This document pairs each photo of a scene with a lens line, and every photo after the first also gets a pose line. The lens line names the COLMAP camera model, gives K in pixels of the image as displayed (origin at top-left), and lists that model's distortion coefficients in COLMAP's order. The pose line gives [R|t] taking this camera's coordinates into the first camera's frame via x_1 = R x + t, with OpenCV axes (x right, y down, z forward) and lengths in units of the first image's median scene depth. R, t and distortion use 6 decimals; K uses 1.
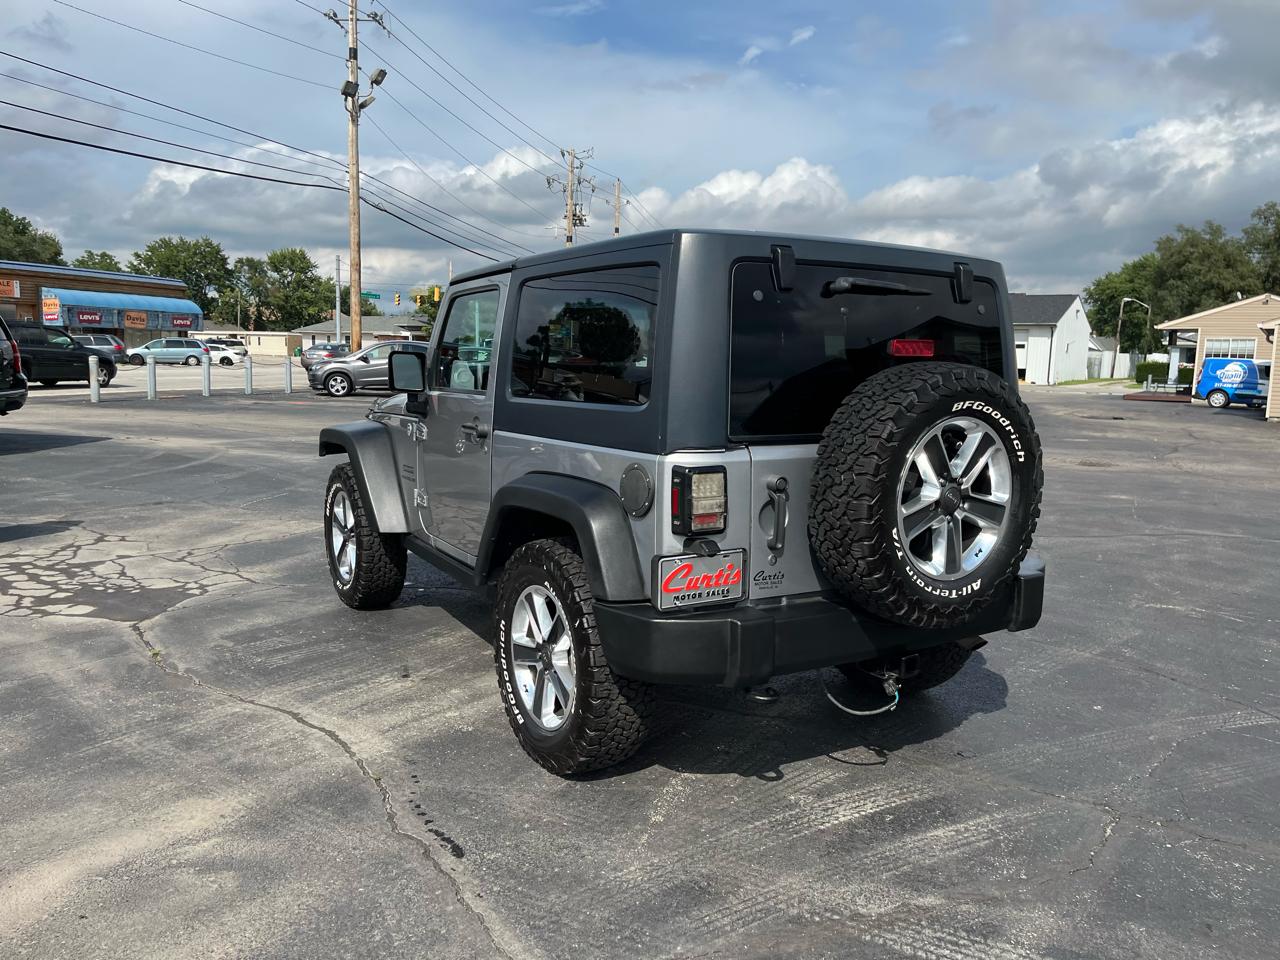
lens RADIAL K [[971.9, 0, 648.2], [0, 971.9, 489.1], [0, 0, 1]] dist [0.067644, -0.088964]
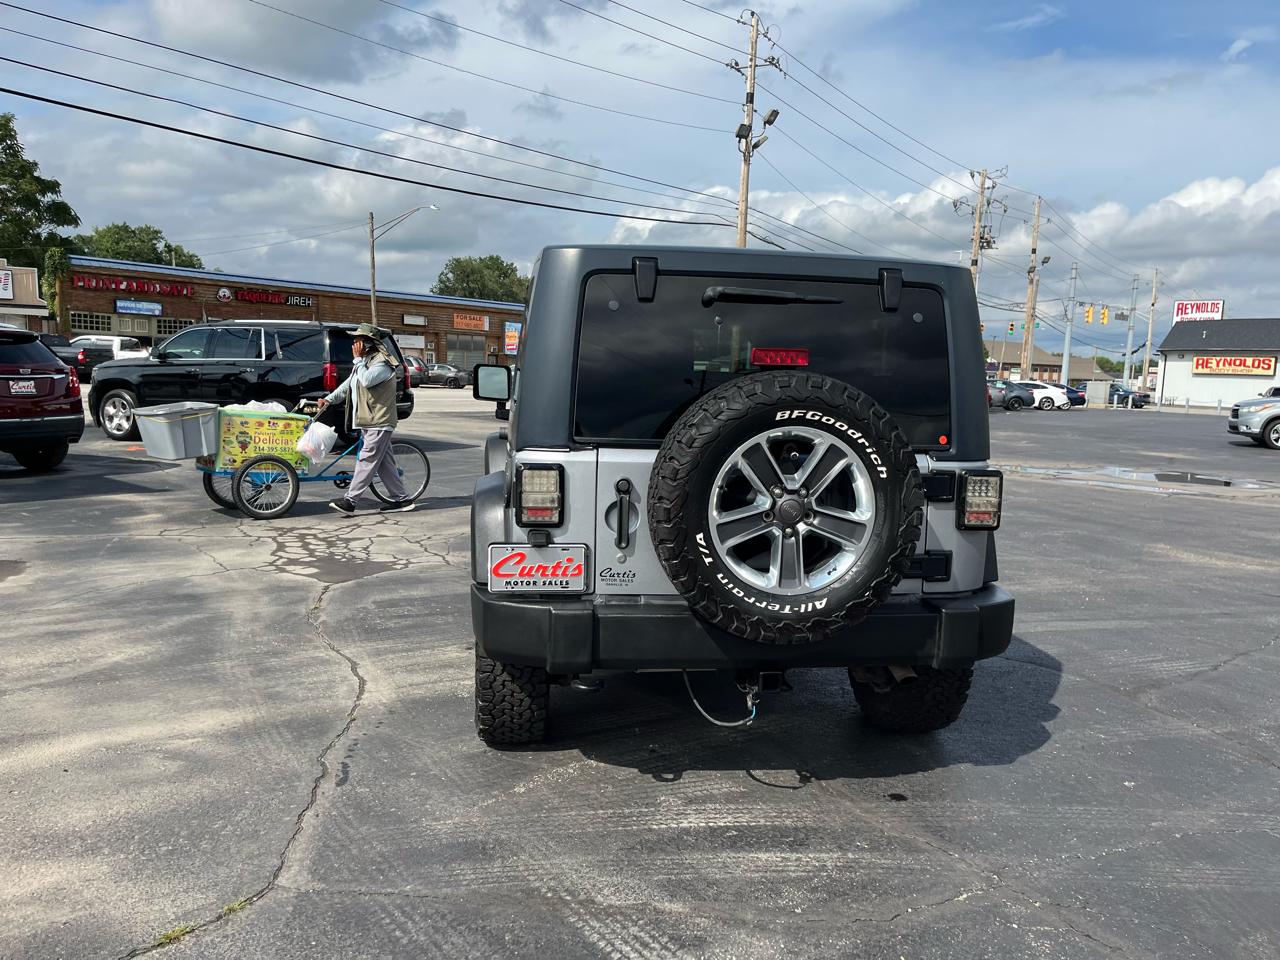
lens RADIAL K [[971.9, 0, 650.2], [0, 971.9, 491.9], [0, 0, 1]] dist [0.067644, -0.088964]
pose [[0.912197, 0.058261, -0.405588, 0.440041], [-0.068848, 0.997560, -0.011549, 0.009064], [0.403926, 0.038459, 0.913983, 0.046786]]
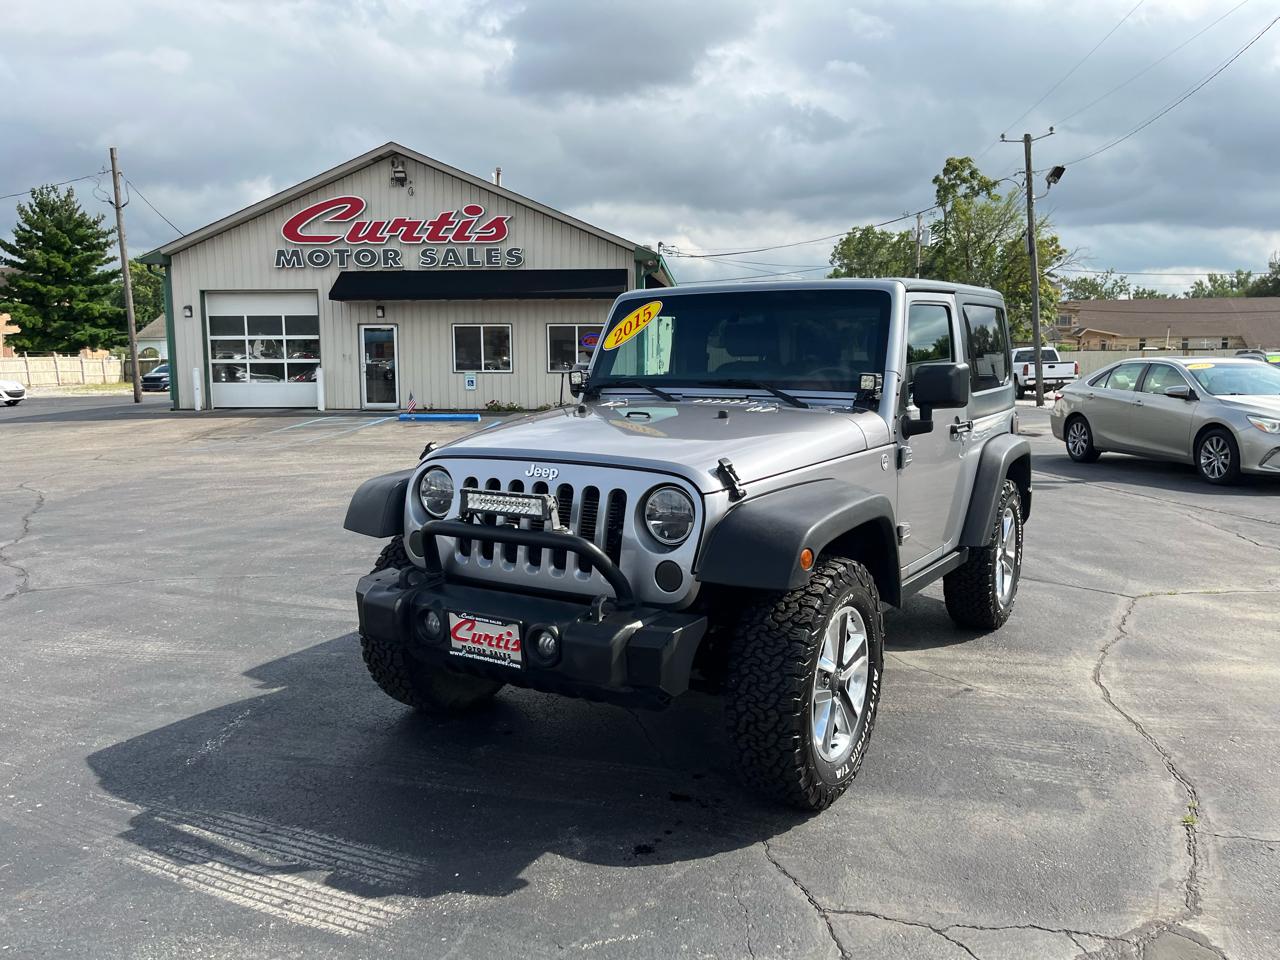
lens RADIAL K [[971.9, 0, 653.0], [0, 971.9, 479.5], [0, 0, 1]] dist [0.067644, -0.088964]
pose [[-0.438542, -0.133643, 0.888719, -1.073272], [0.120413, 0.971228, 0.205469, -0.287009], [-0.890608, 0.197120, -0.409832, 1.842457]]
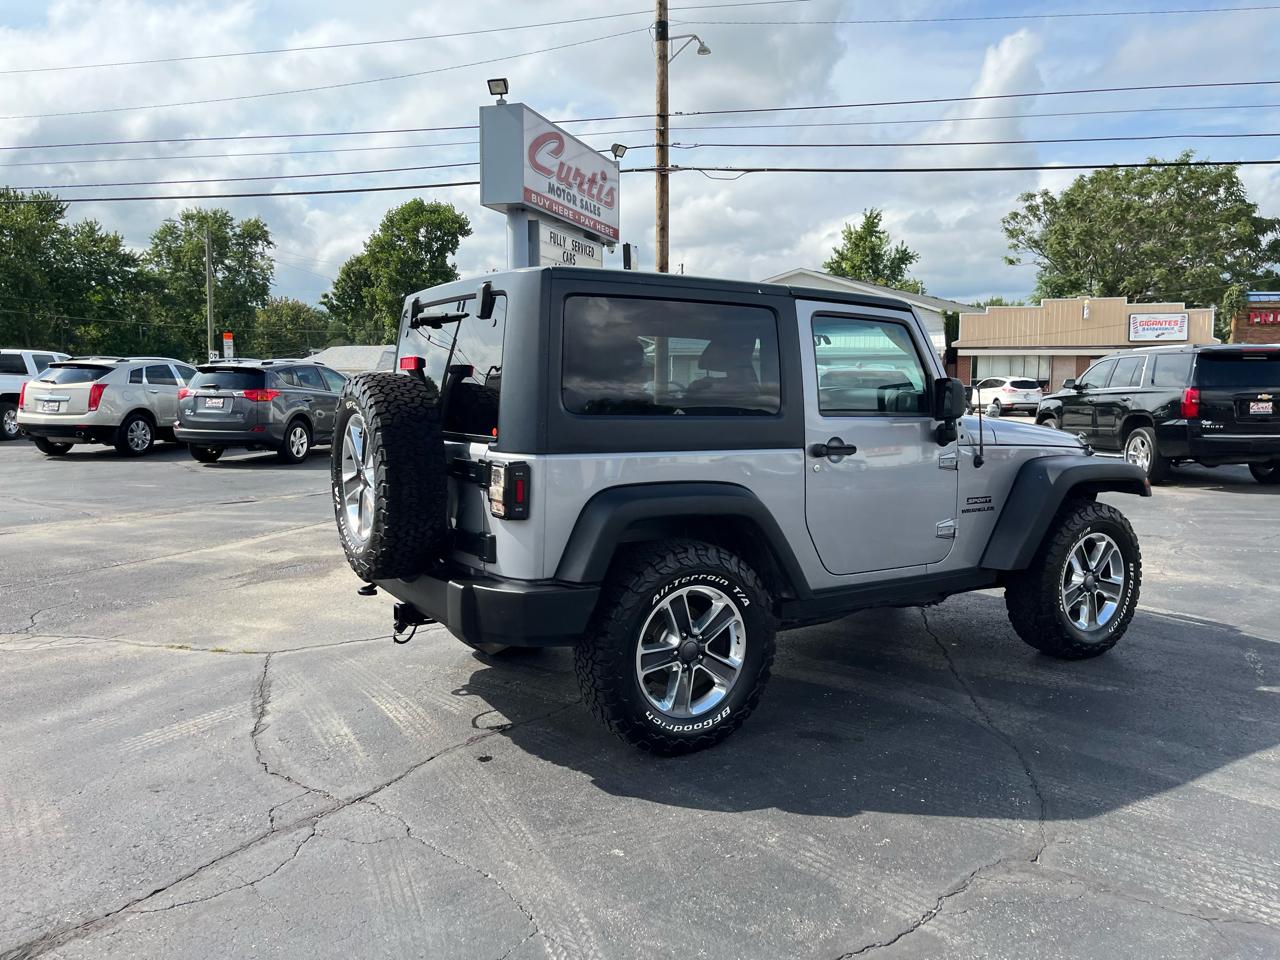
lens RADIAL K [[971.9, 0, 651.7], [0, 971.9, 471.4], [0, 0, 1]] dist [0.067644, -0.088964]
pose [[-0.013376, 0.066578, -0.997692, 1.227643], [-0.143276, 0.987357, 0.067809, -0.107898], [0.989592, 0.143852, -0.003668, 1.060621]]
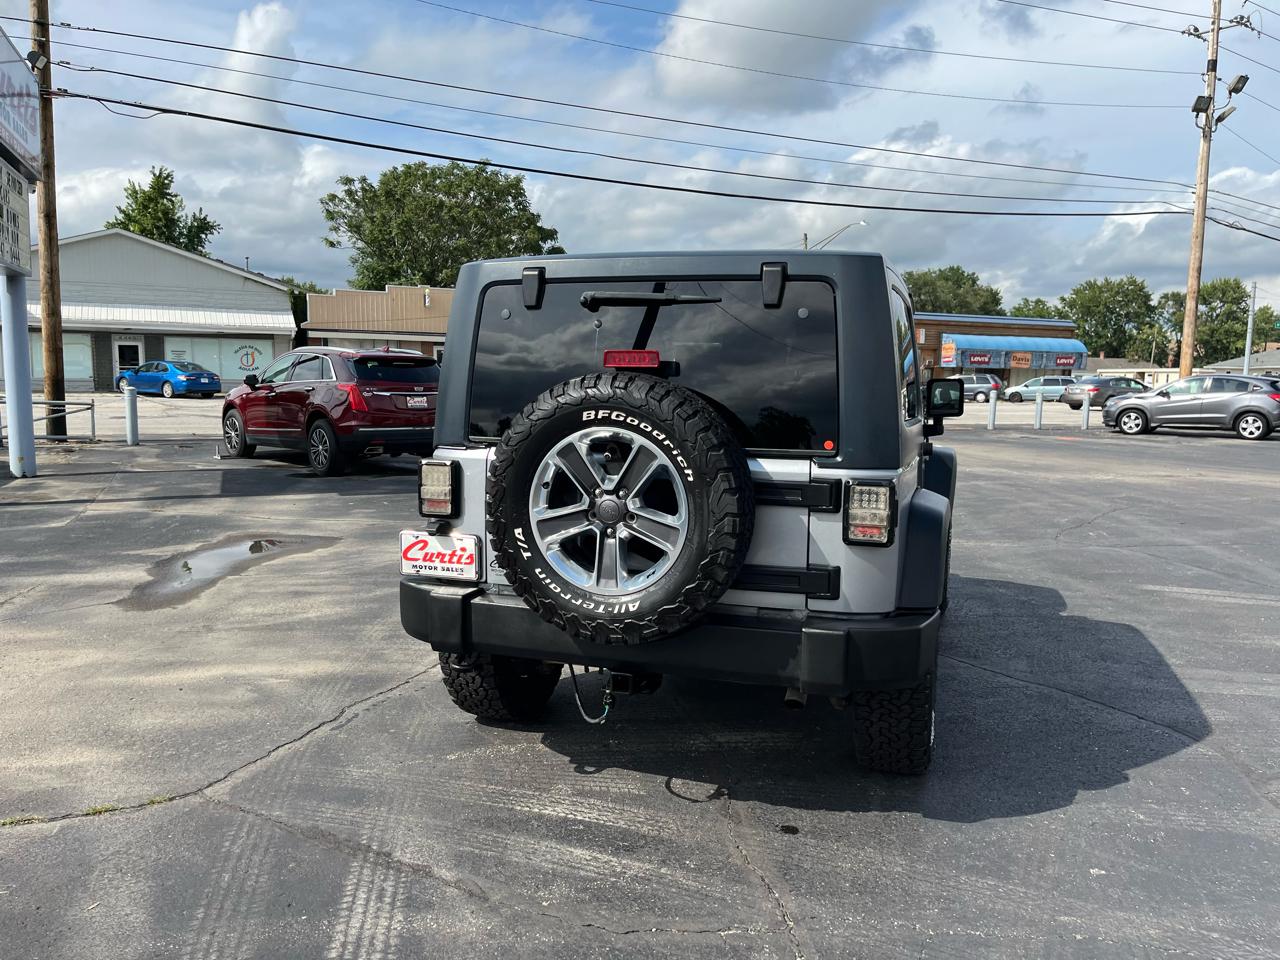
lens RADIAL K [[971.9, 0, 649.7], [0, 971.9, 492.0], [0, 0, 1]] dist [0.067644, -0.088964]
pose [[0.634349, 0.081208, -0.768770, 0.826608], [-0.109002, 0.993928, 0.015049, -0.021610], [0.765324, 0.074251, 0.639348, 0.315402]]
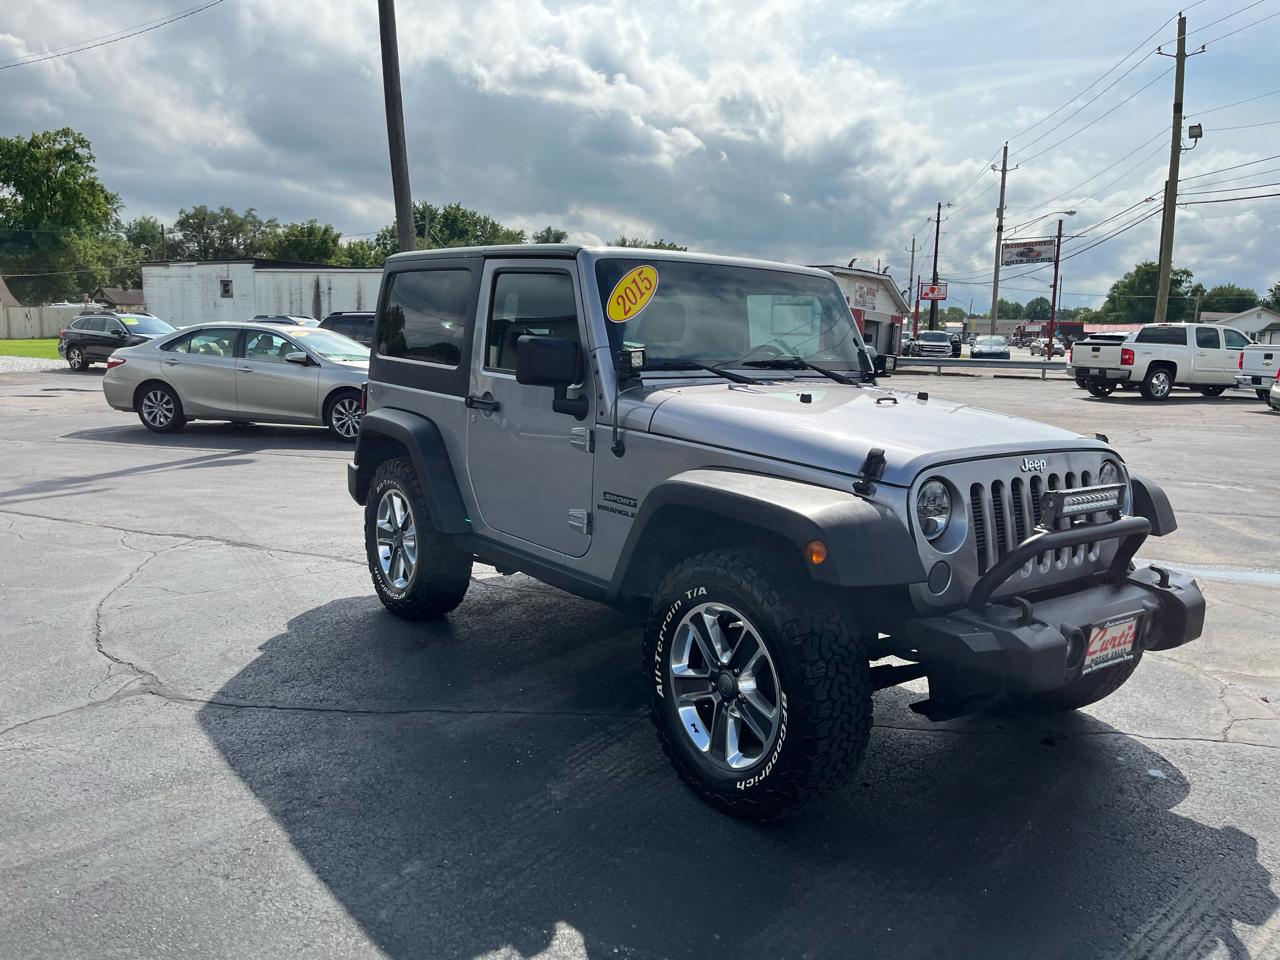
lens RADIAL K [[971.9, 0, 651.6], [0, 971.9, 474.1], [0, 0, 1]] dist [0.067644, -0.088964]
pose [[-0.995053, -0.042040, -0.090008, 0.085158], [-0.065649, 0.958285, 0.278174, -0.326600], [0.074558, 0.282707, -0.956304, 2.320583]]
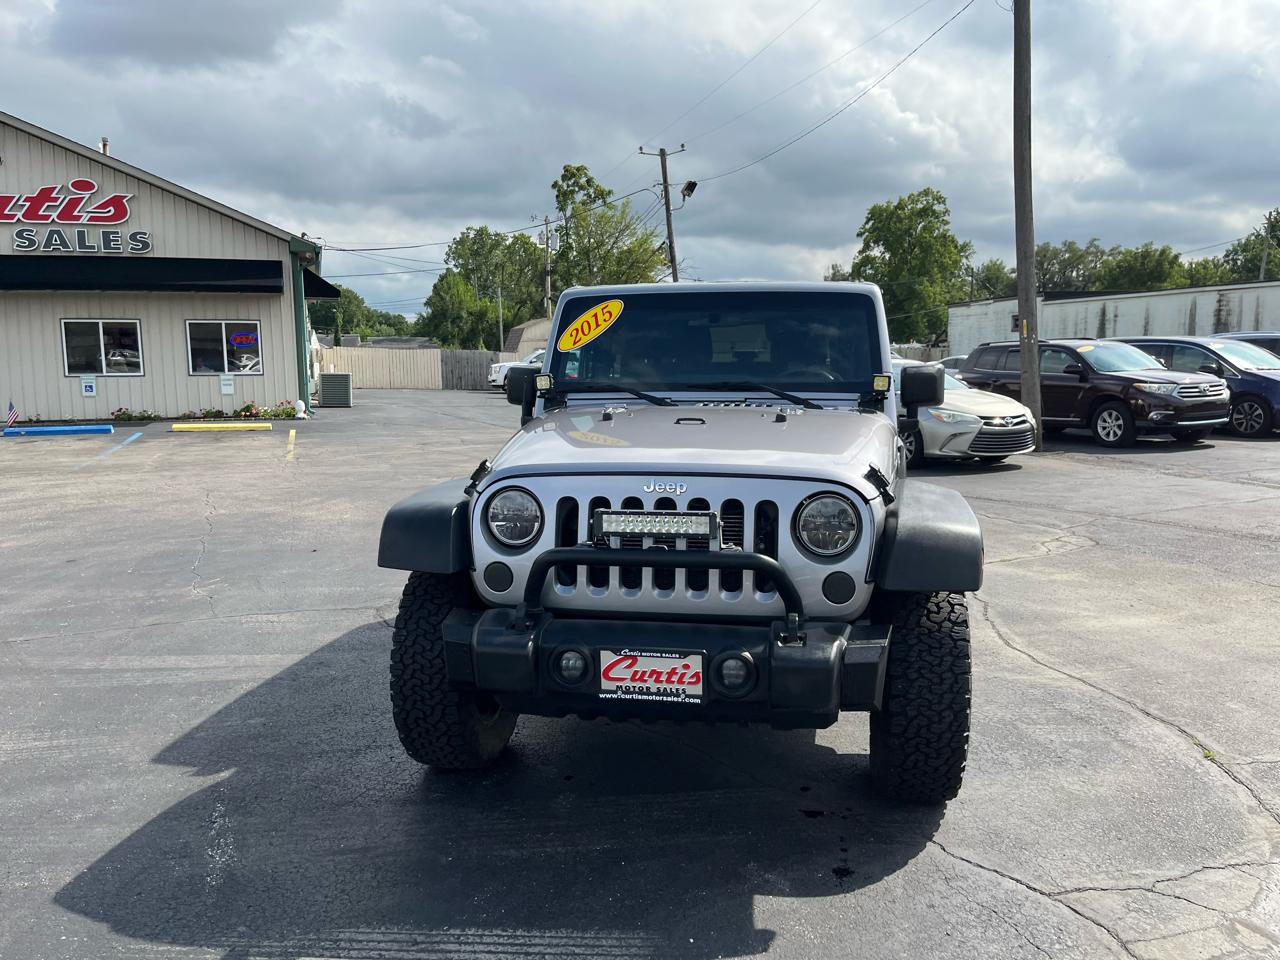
lens RADIAL K [[971.9, 0, 651.4], [0, 971.9, 493.8], [0, 0, 1]] dist [0.067644, -0.088964]
pose [[-0.746492, -0.111707, 0.655950, -0.782116], [0.083171, 0.962411, 0.258548, -0.325586], [-0.660175, 0.247560, -0.709142, 2.131478]]
